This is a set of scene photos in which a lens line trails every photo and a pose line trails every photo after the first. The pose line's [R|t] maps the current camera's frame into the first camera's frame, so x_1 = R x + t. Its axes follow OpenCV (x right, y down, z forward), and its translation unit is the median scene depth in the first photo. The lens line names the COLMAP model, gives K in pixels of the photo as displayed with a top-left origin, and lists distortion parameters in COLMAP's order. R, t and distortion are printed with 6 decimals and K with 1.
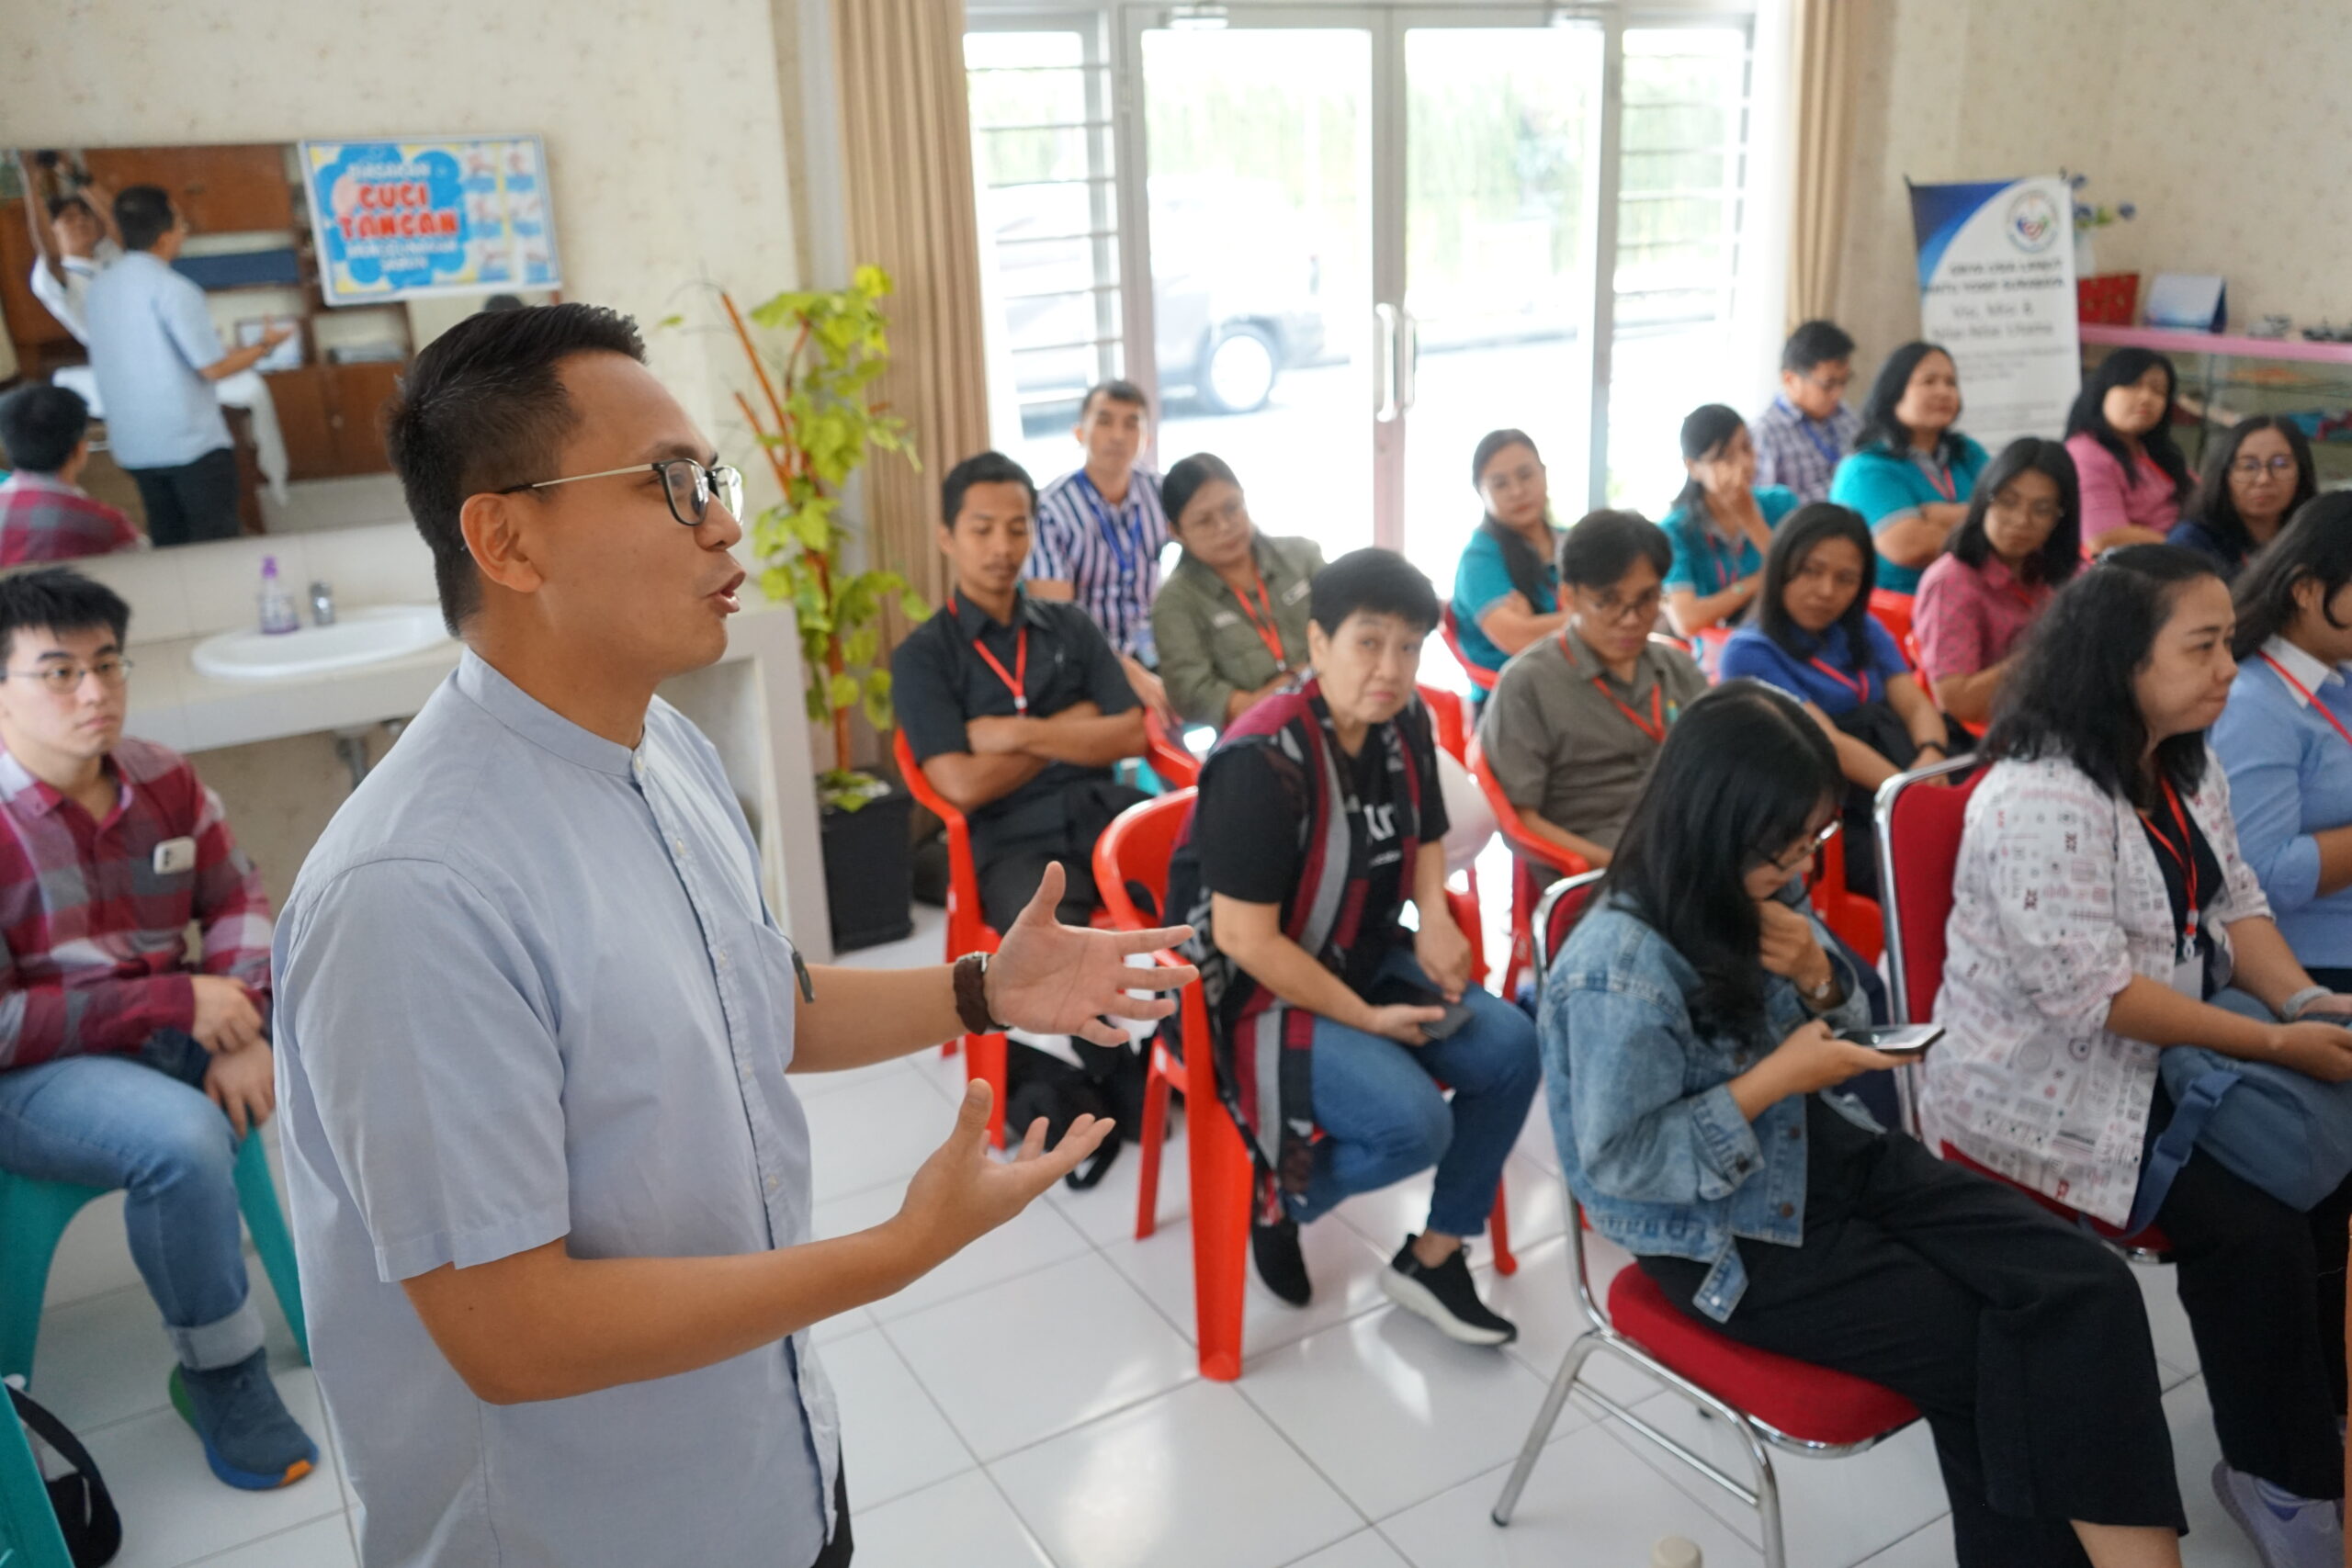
lens RADIAL K [[1902.7, 0, 1176.8], [0, 1902.7, 816.0], [0, 0, 1]] dist [0.005023, -0.002381]
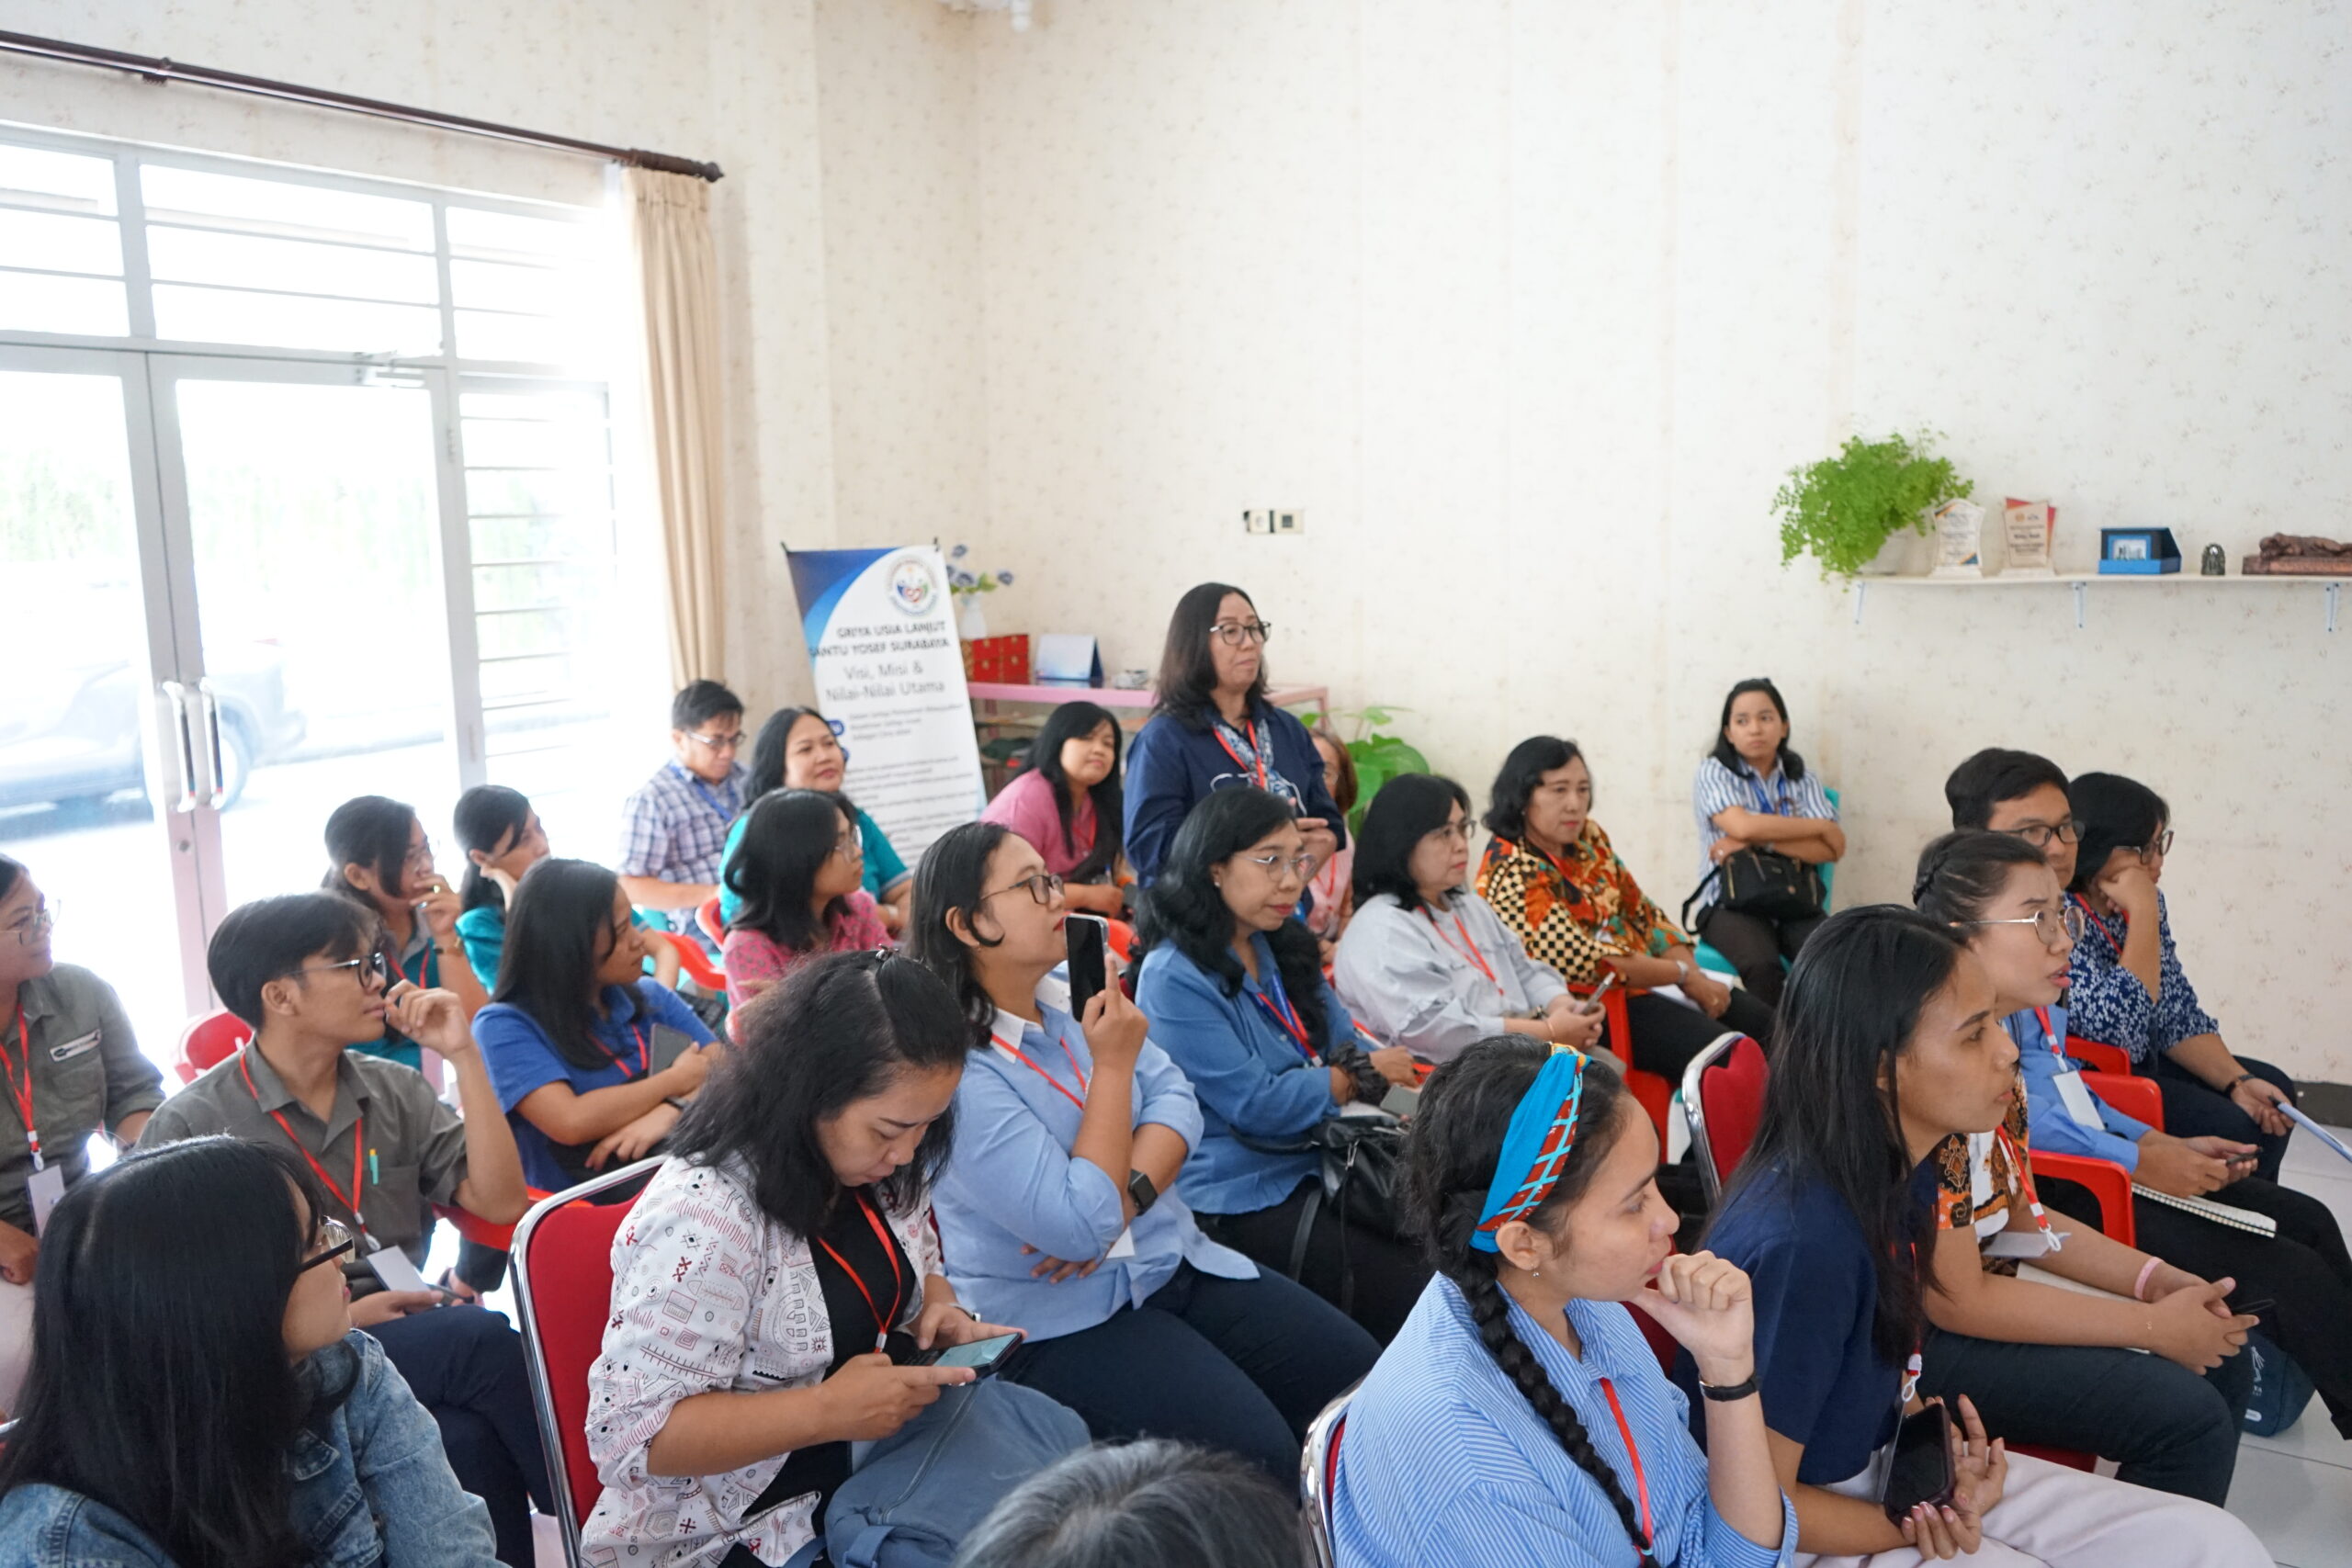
lens RADIAL K [[1902.7, 0, 1176.8], [0, 1902.7, 816.0], [0, 0, 1]] dist [0.005023, -0.002381]
pose [[0.893818, -0.059365, 0.444483, 0.113784], [0.143071, 0.977149, -0.157195, -0.009654], [-0.424995, 0.204097, 0.881887, 0.060512]]
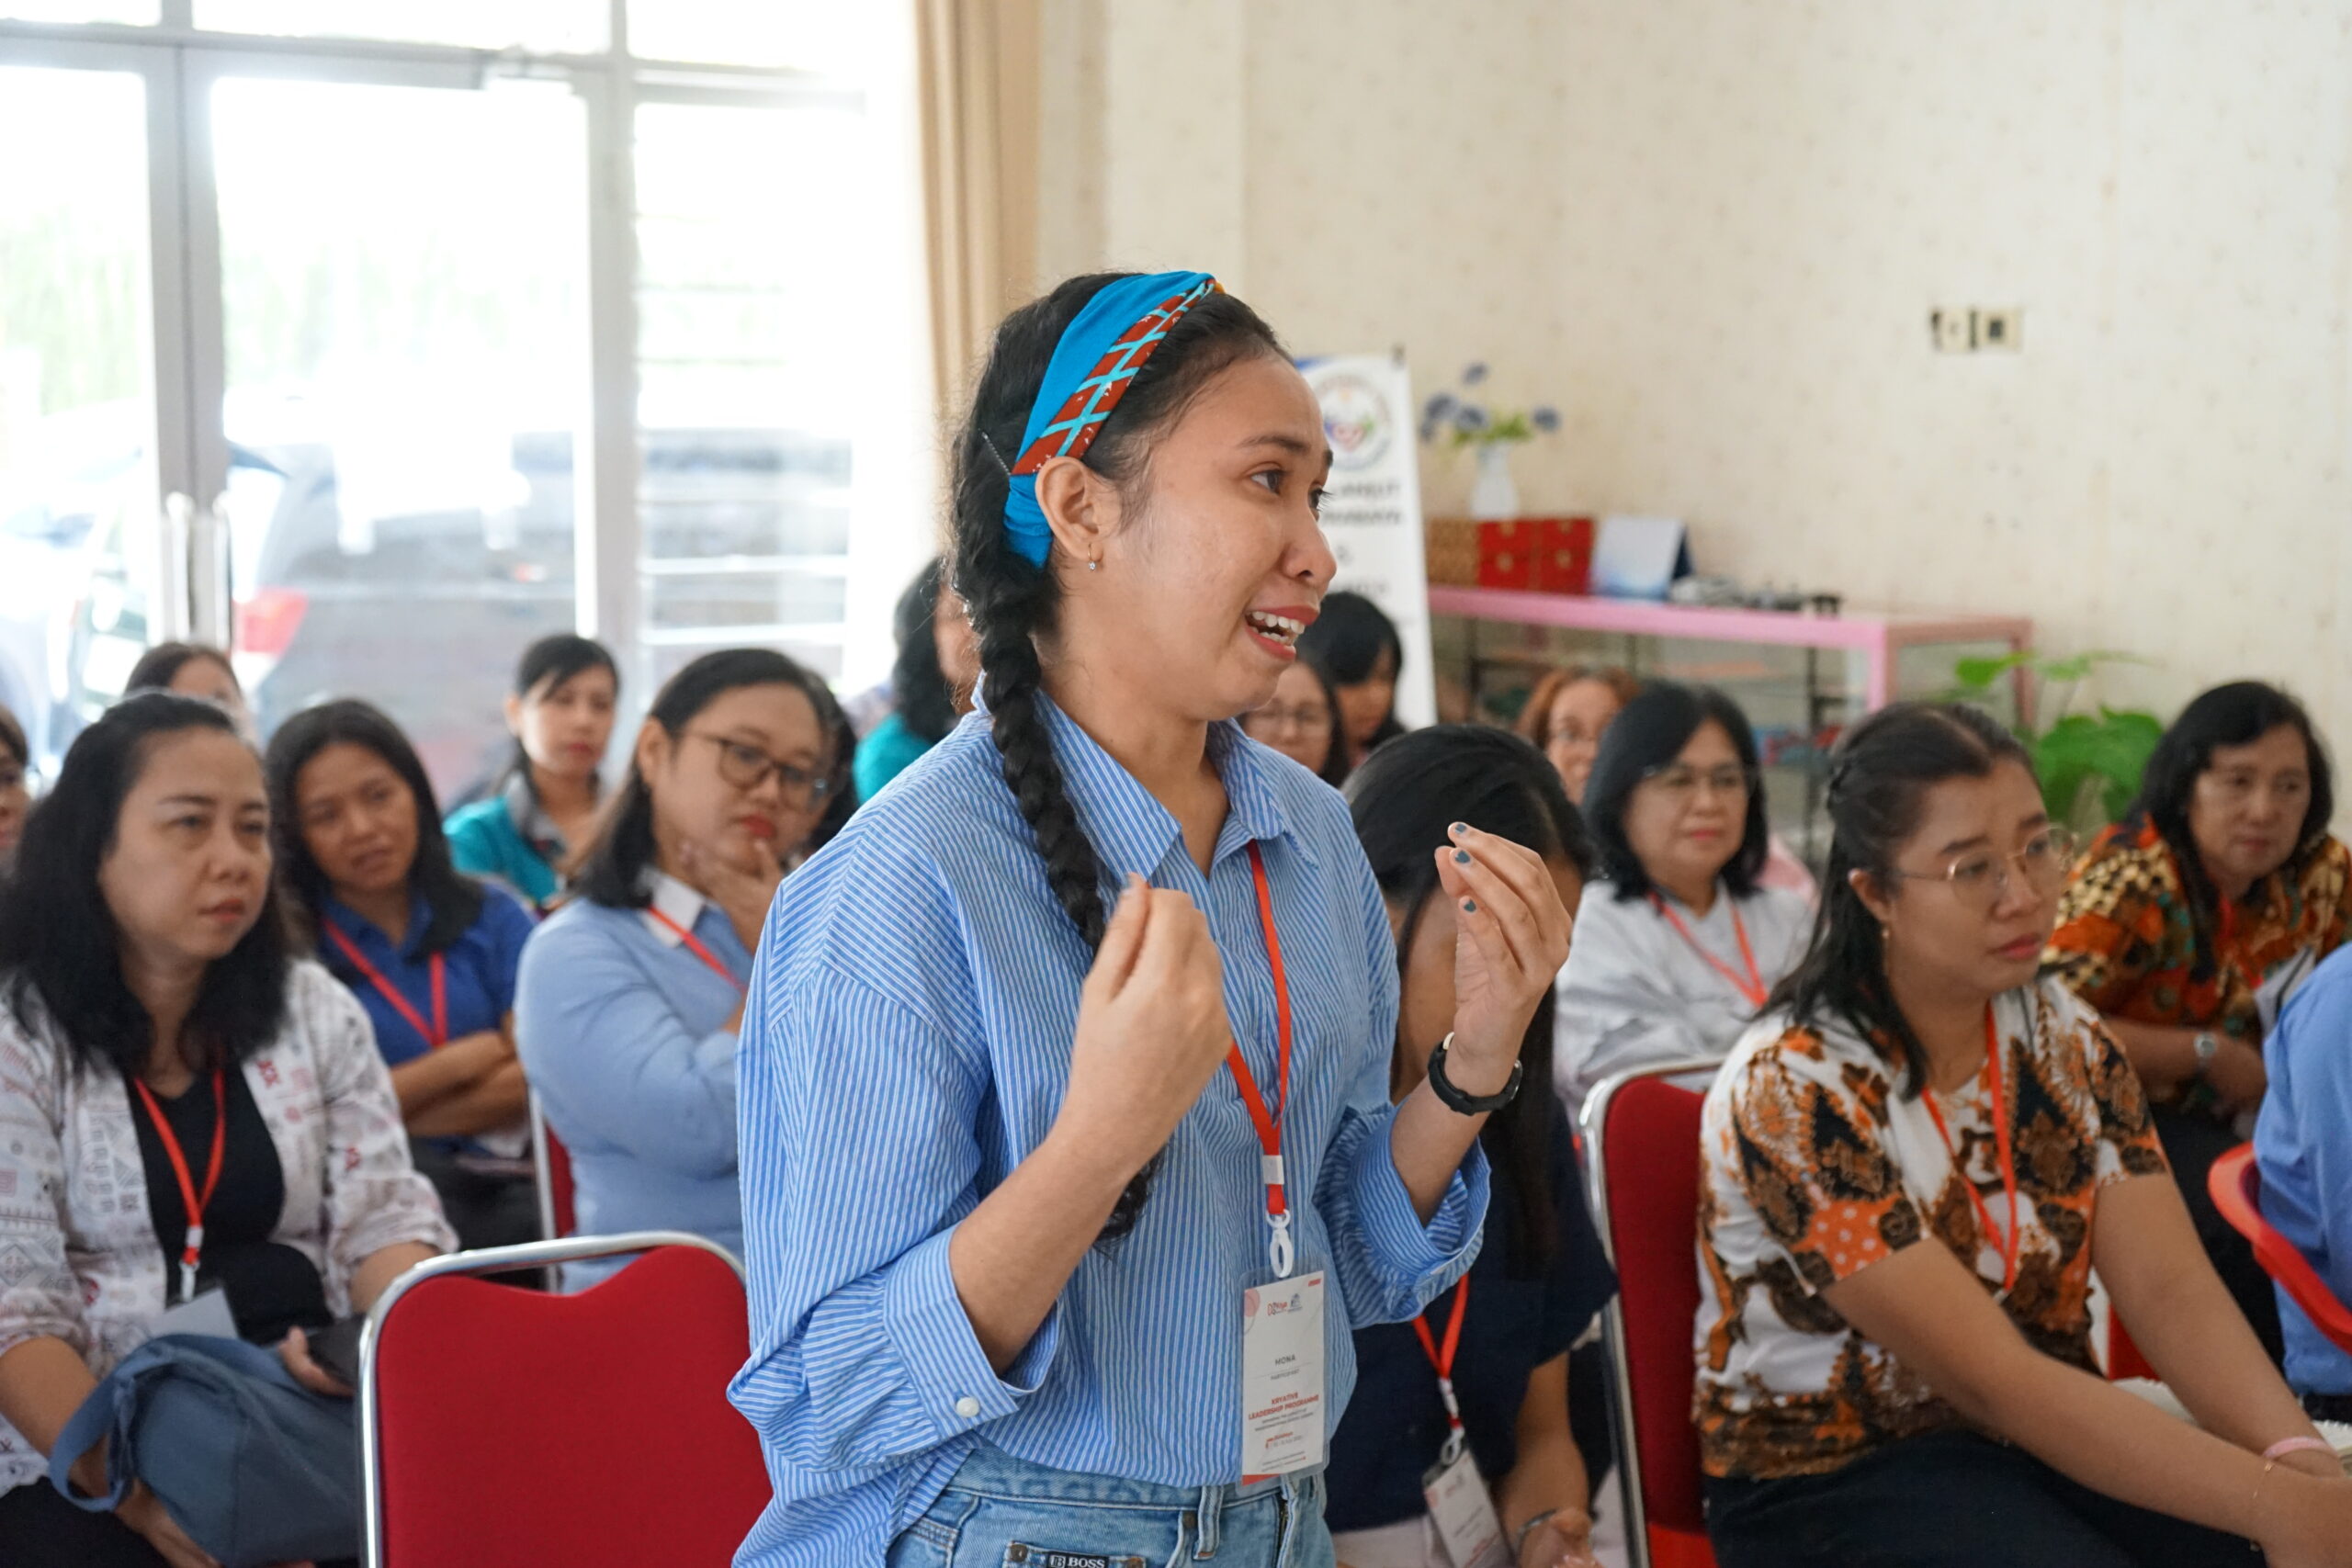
lens RADIAL K [[3514.3, 0, 1176.0], [0, 3514.3, 784.0], [0, 0, 1]] dist [0.108637, 0.134891]
pose [[0.995796, 0.023883, 0.088430, 0.292566], [-0.003369, 0.974307, -0.225199, 0.069676], [-0.091537, 0.223954, 0.970292, -0.106554]]
